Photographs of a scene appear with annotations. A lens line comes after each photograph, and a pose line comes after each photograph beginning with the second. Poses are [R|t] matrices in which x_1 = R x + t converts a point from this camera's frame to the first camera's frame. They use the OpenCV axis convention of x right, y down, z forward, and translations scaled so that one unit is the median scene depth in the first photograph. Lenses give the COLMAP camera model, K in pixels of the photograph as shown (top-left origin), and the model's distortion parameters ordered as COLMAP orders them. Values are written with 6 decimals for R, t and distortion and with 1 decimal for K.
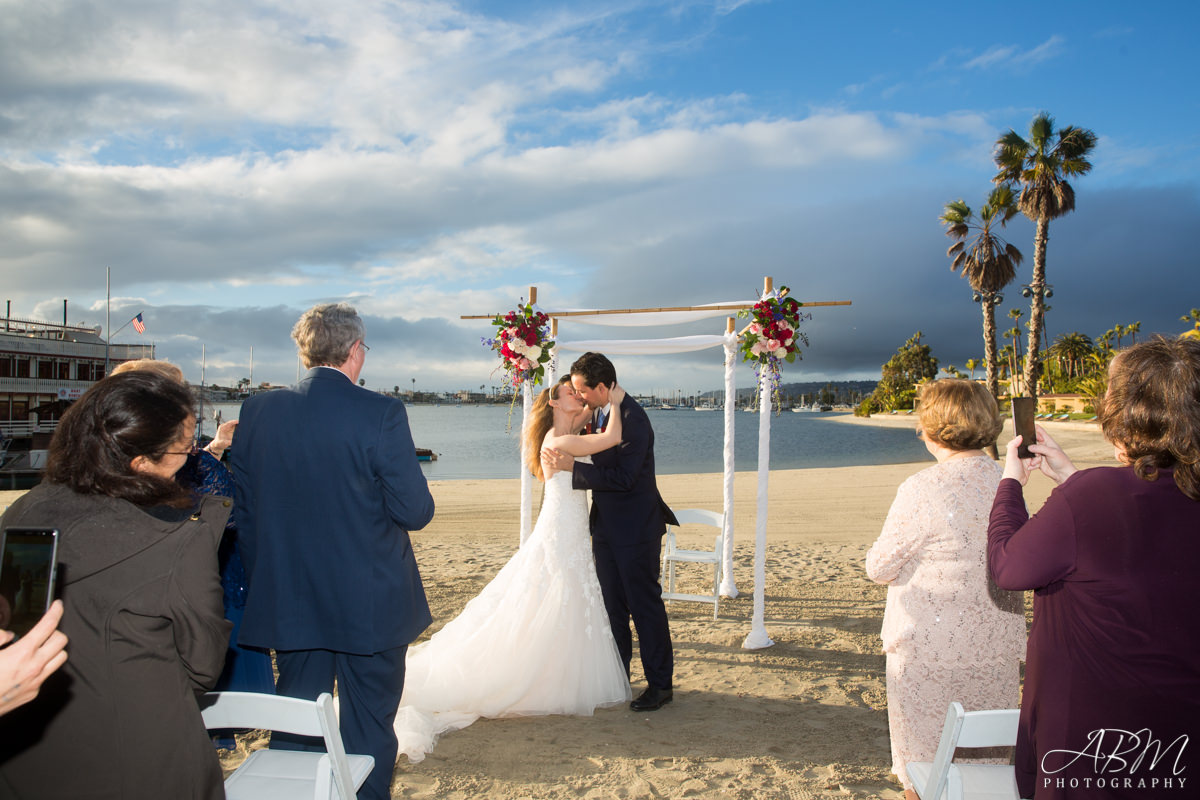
lens RADIAL K [[798.7, 0, 600.0], [0, 798.7, 400.0], [0, 0, 1]] dist [-0.046220, -0.000406]
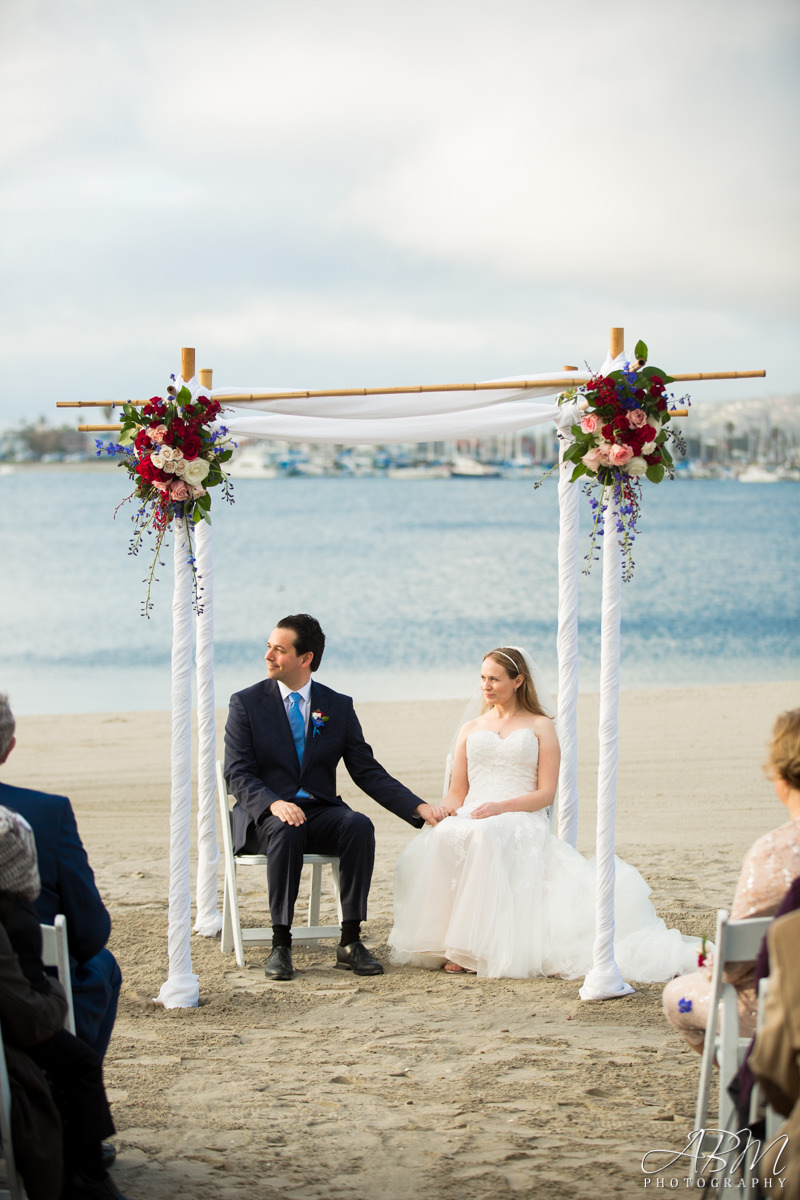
lens RADIAL K [[3034.4, 0, 400.0], [0, 3034.4, 600.0], [0, 0, 1]] dist [0.001643, -0.036555]
pose [[0.998247, -0.011572, 0.058046, -0.064748], [0.008268, 0.998349, 0.056848, -0.089270], [-0.058608, -0.056269, 0.996694, -1.142121]]
